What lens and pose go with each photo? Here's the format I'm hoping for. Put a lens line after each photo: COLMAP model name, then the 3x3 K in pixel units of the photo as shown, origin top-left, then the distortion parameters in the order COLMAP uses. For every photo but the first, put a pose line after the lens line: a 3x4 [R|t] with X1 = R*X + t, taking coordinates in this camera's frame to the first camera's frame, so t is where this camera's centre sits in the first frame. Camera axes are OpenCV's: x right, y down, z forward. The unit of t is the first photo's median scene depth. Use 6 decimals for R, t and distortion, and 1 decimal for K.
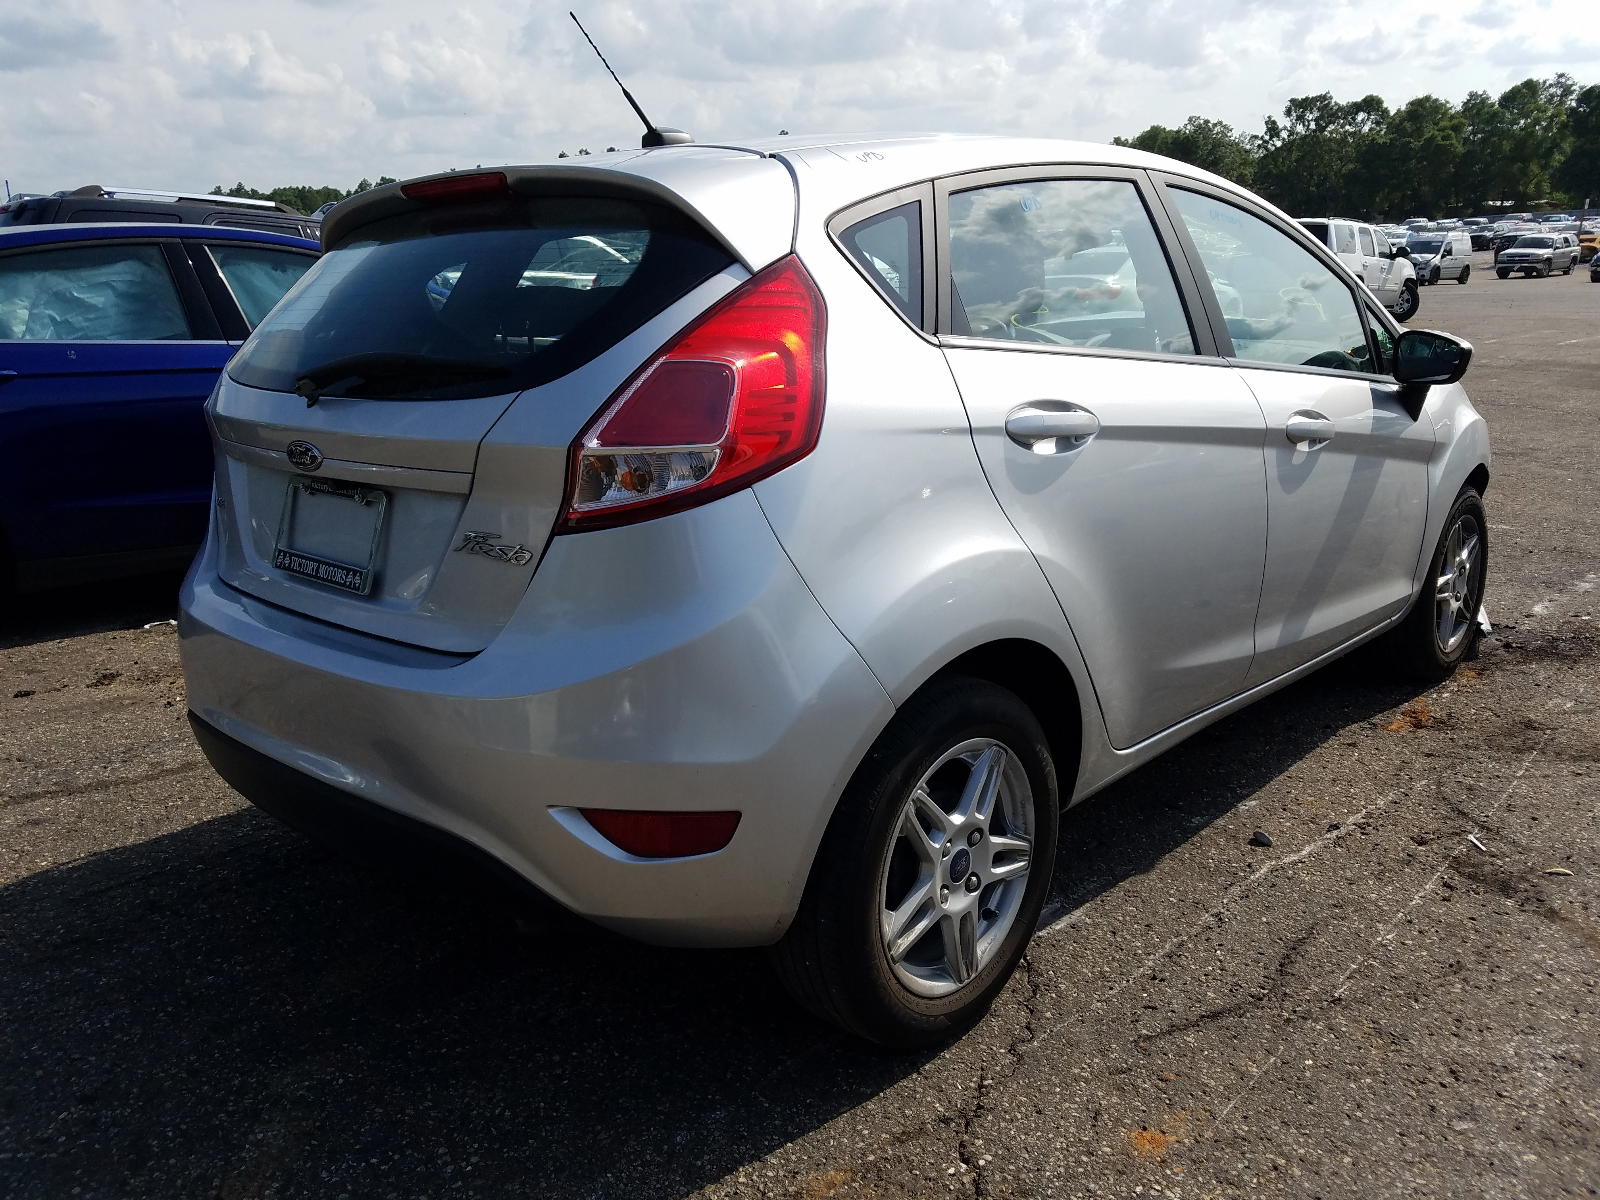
lens RADIAL K [[1254.0, 0, 800.0], [0, 1254.0, 600.0], [0, 0, 1]] dist [0.003883, -0.001229]
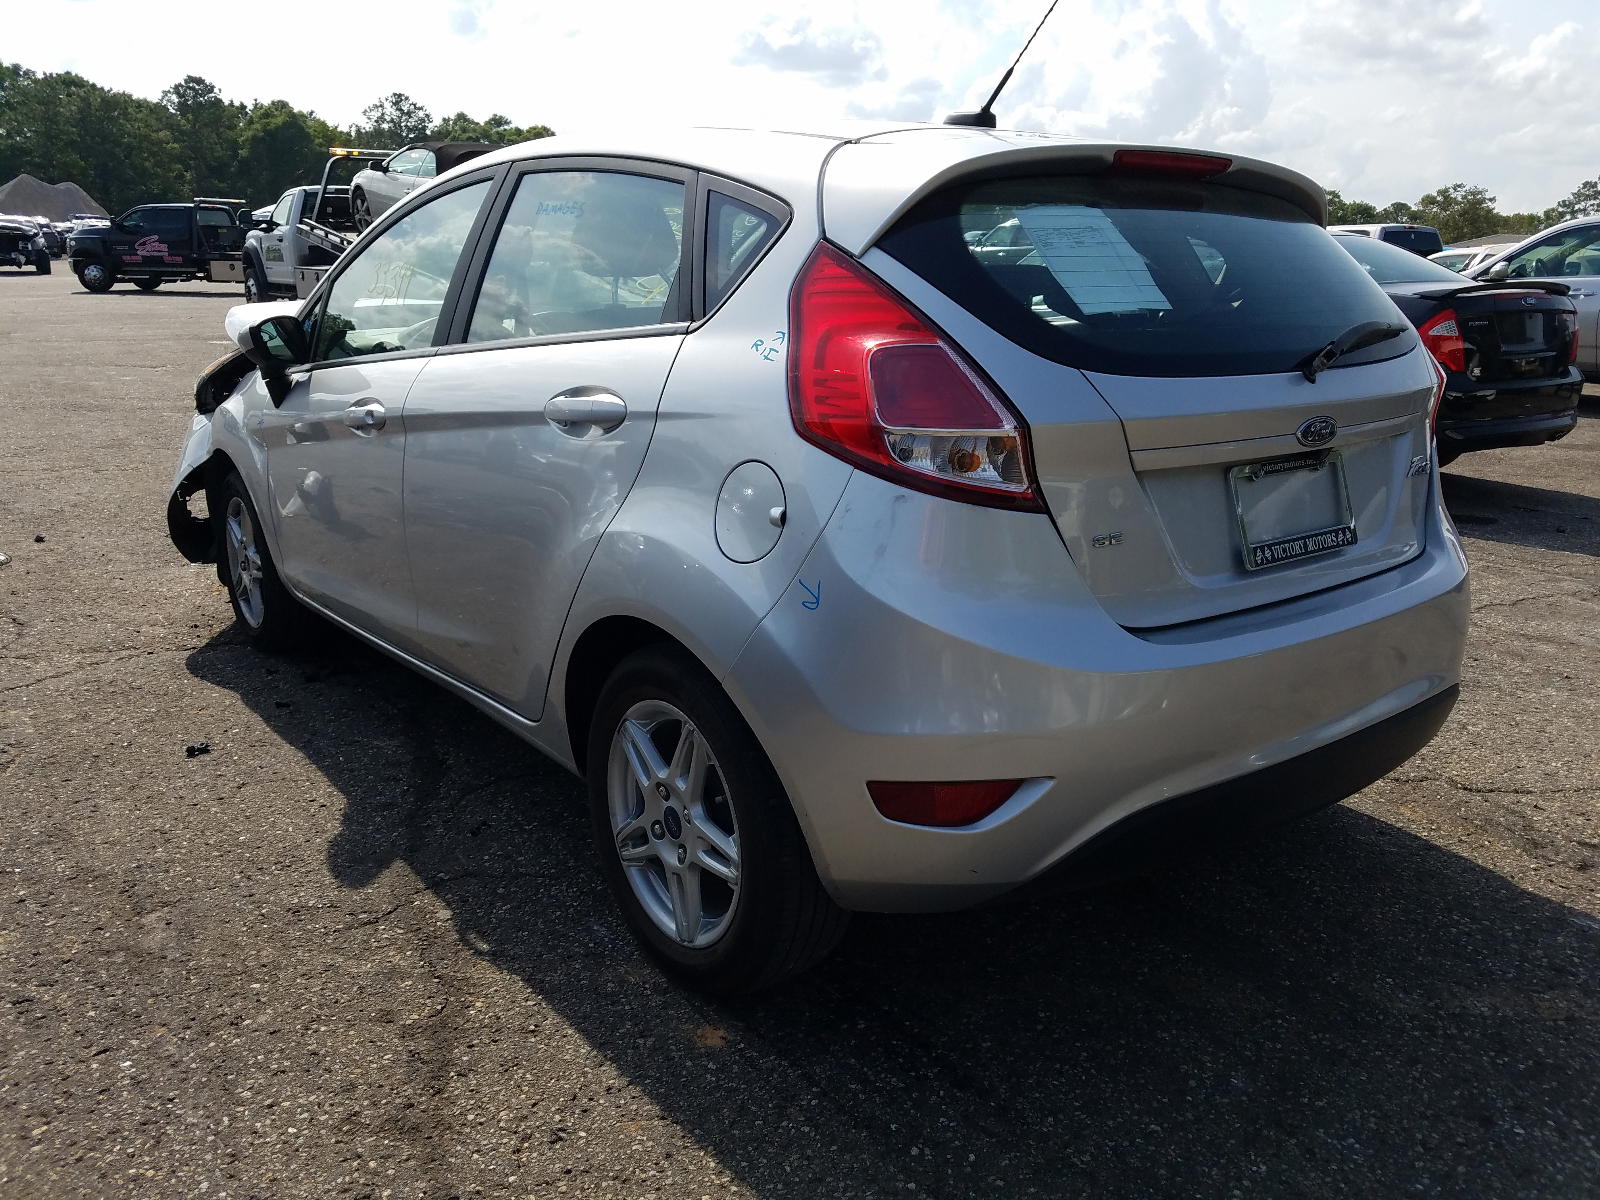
lens RADIAL K [[1254.0, 0, 800.0], [0, 1254.0, 600.0], [0, 0, 1]] dist [0.003883, -0.001229]
pose [[0.165484, -0.228644, 0.959342, -1.396323], [0.227950, 0.955281, 0.188355, -0.258651], [-0.959507, 0.187512, 0.210203, 1.162441]]
